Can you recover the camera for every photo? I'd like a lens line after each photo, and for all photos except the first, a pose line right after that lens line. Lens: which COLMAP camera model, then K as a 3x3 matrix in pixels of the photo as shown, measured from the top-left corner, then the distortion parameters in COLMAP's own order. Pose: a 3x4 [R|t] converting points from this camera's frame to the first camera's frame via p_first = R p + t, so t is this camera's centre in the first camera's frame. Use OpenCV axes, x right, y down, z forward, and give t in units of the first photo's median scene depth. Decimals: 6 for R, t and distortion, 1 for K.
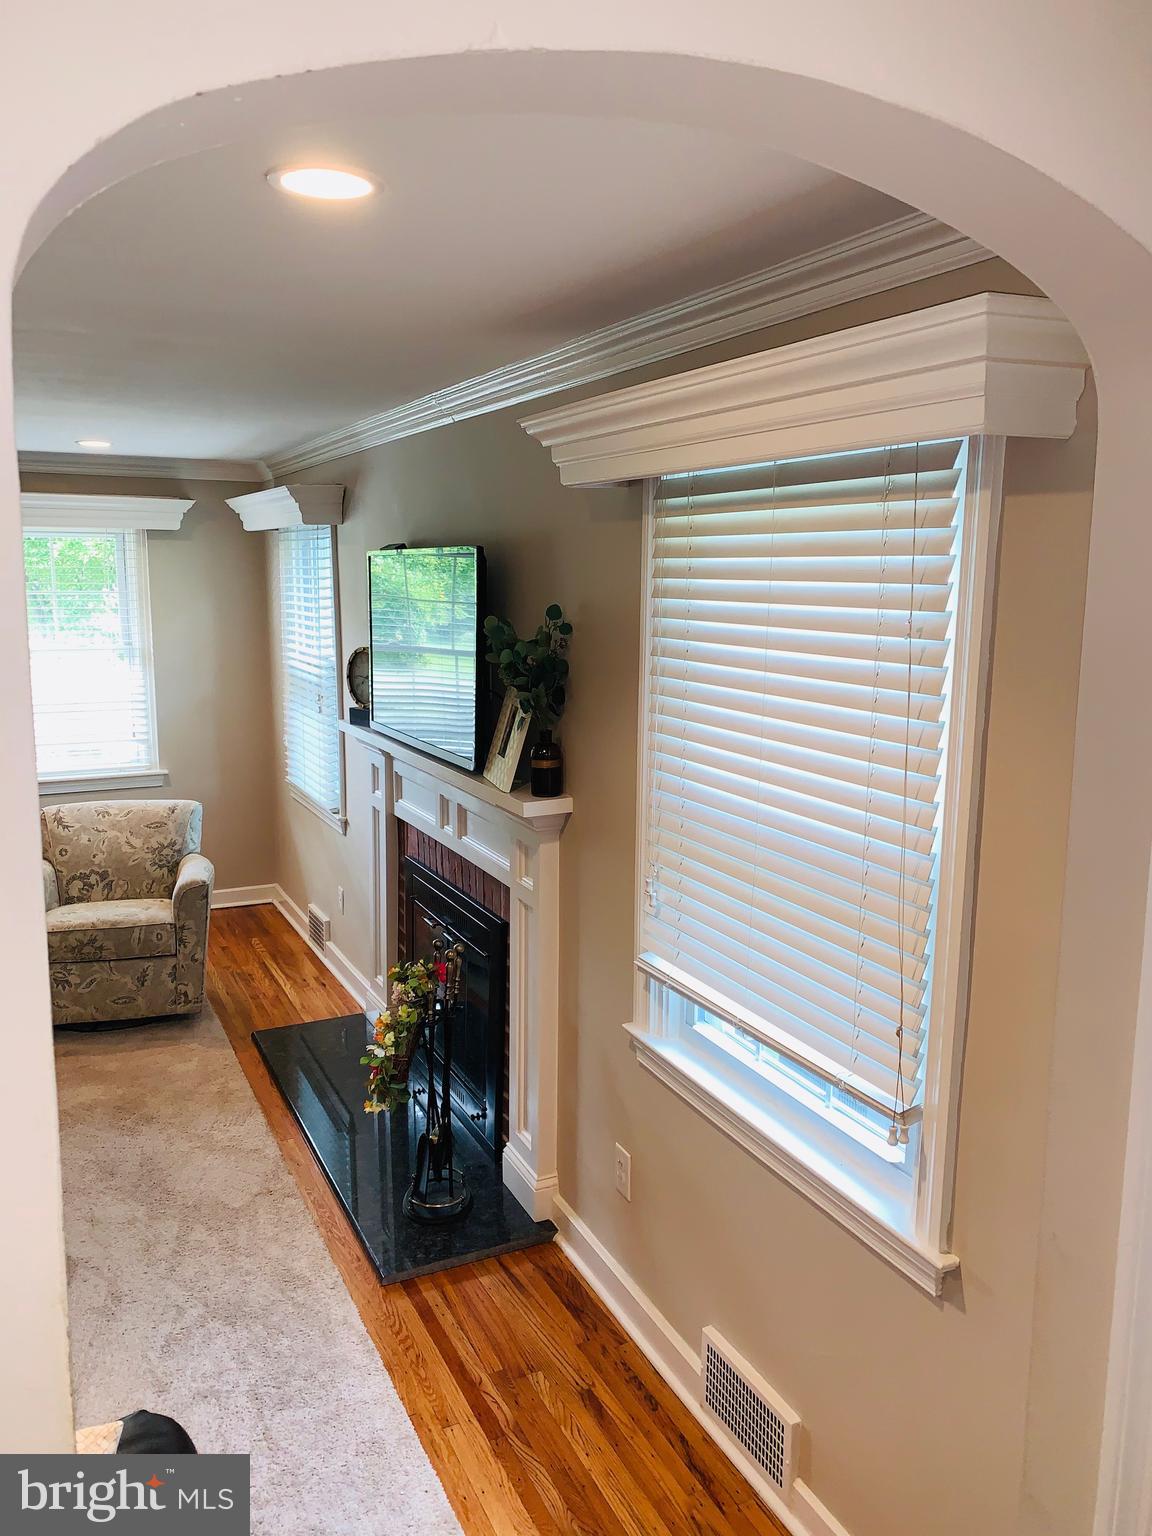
lens RADIAL K [[1198.5, 0, 577.4], [0, 1198.5, 765.7], [0, 0, 1]] dist [0.043081, -0.076769]
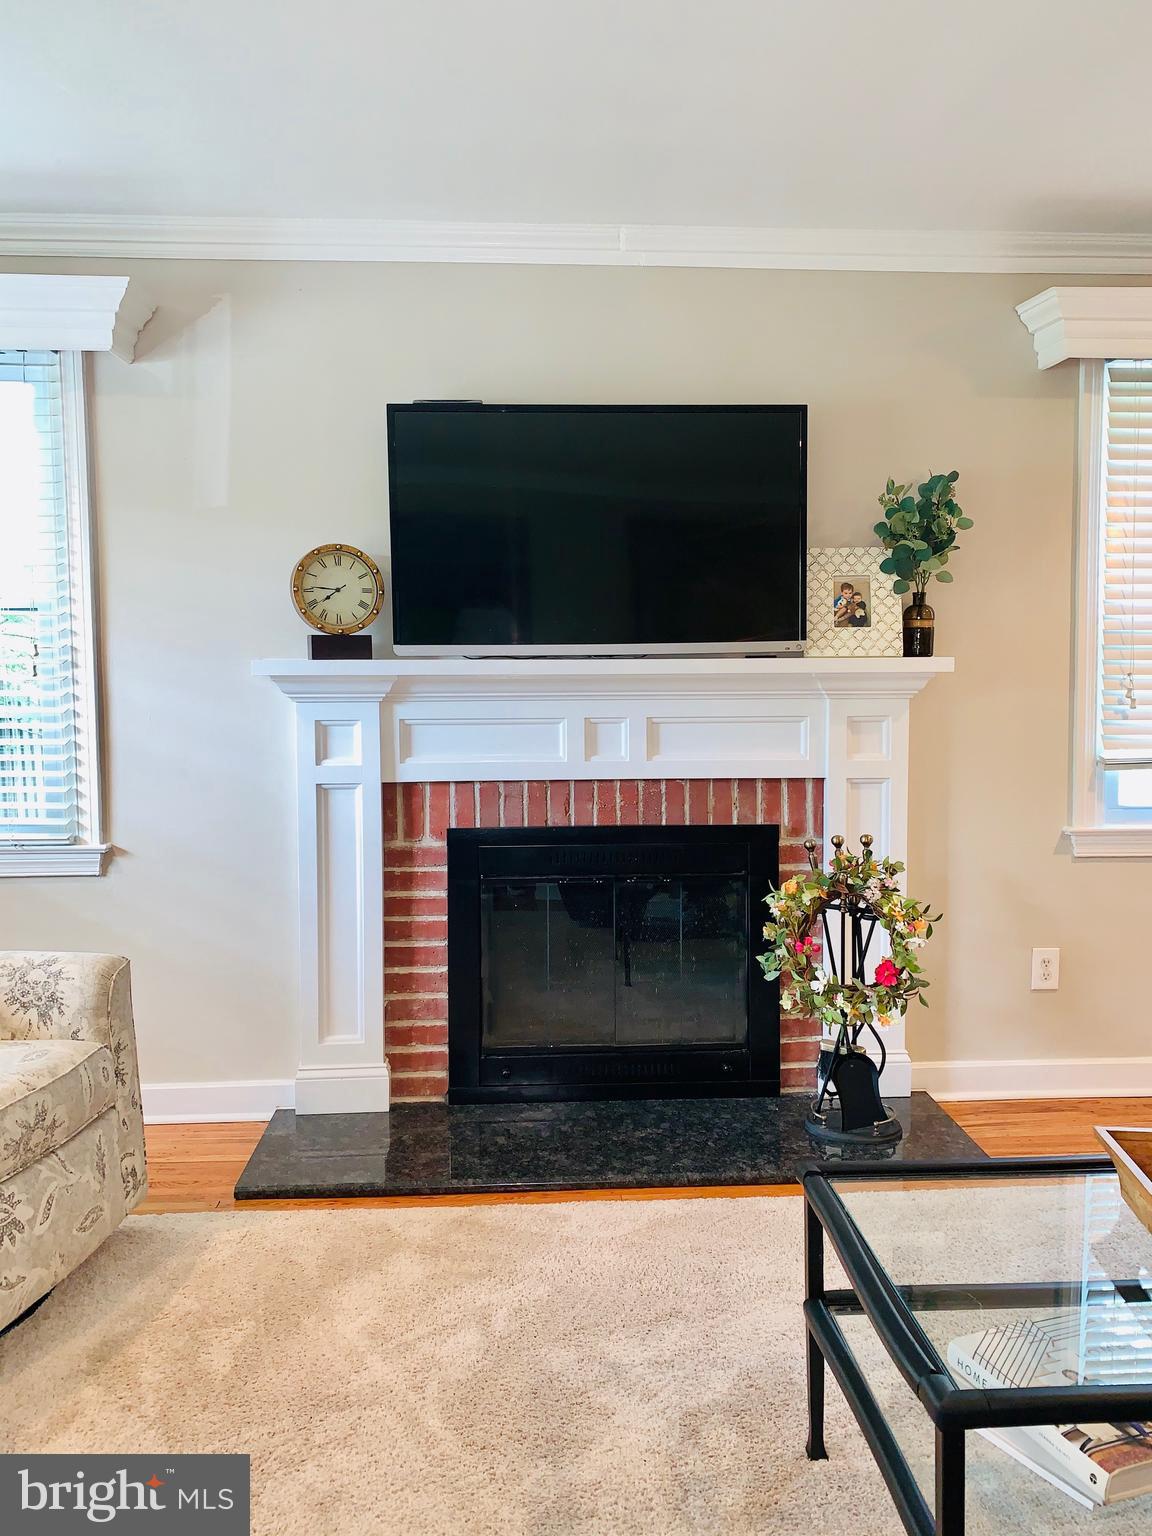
lens RADIAL K [[1198.5, 0, 569.1], [0, 1198.5, 759.2], [0, 0, 1]] dist [0.043081, -0.076769]
pose [[0.379820, -0.079599, 0.921630, -0.750830], [0.161904, 0.986633, 0.018489, 0.031628], [-0.910782, 0.142193, 0.387630, 0.607291]]
